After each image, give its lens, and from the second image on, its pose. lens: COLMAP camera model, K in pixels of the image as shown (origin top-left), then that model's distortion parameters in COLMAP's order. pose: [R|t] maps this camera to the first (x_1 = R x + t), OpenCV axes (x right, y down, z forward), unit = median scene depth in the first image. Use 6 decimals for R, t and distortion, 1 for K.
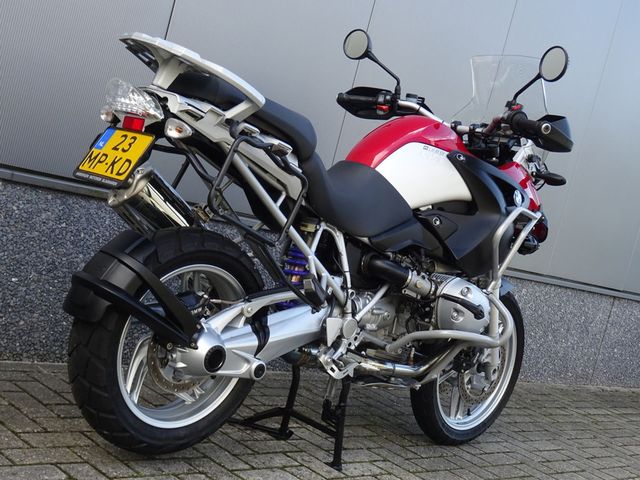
lens RADIAL K [[1005.8, 0, 319.9], [0, 1005.8, 240.3], [0, 0, 1]] dist [-0.024750, 0.000000]
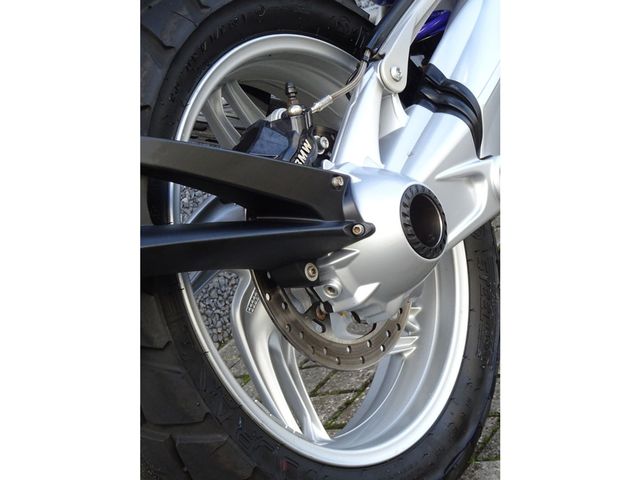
lens RADIAL K [[1474.1, 0, 319.9], [0, 1474.1, 240.0], [0, 0, 1]] dist [0.014634, 0.000000]
pose [[0.773257, -0.630792, -0.064616, -0.102158], [0.633301, 0.763181, 0.128388, 0.028594], [-0.031673, -0.140198, 0.989617, 0.455947]]
